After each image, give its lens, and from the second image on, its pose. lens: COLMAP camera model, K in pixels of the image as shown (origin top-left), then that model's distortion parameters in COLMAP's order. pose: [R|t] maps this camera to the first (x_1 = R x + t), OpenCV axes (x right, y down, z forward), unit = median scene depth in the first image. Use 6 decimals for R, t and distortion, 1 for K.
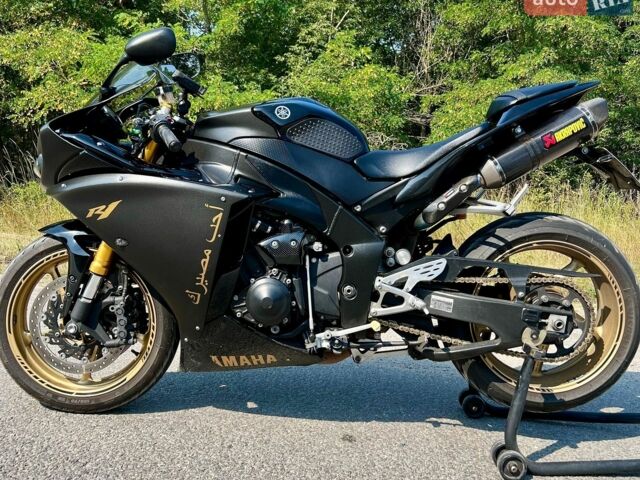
lens RADIAL K [[641.9, 0, 320.1], [0, 641.9, 252.7], [0, 0, 1]] dist [0.025259, -0.004558]
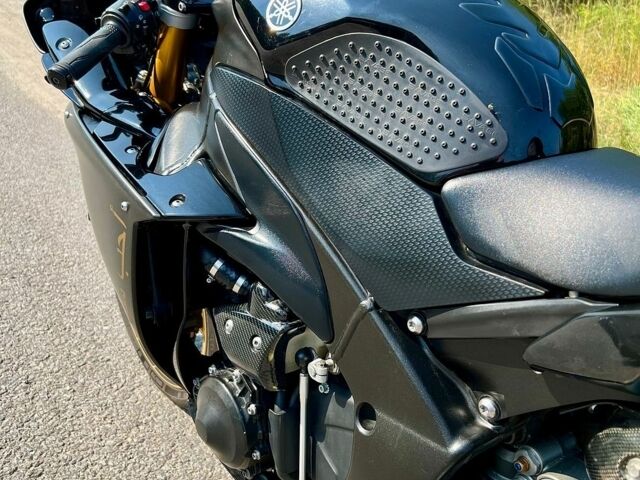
lens RADIAL K [[625.5, 0, 320.3], [0, 625.5, 231.5], [0, 0, 1]] dist [0.140553, 0.002220]
pose [[0.594561, 0.342121, -0.727633, 0.258428], [-0.145323, 0.935780, 0.321243, -0.219204], [0.790808, -0.085257, 0.606097, 0.771140]]
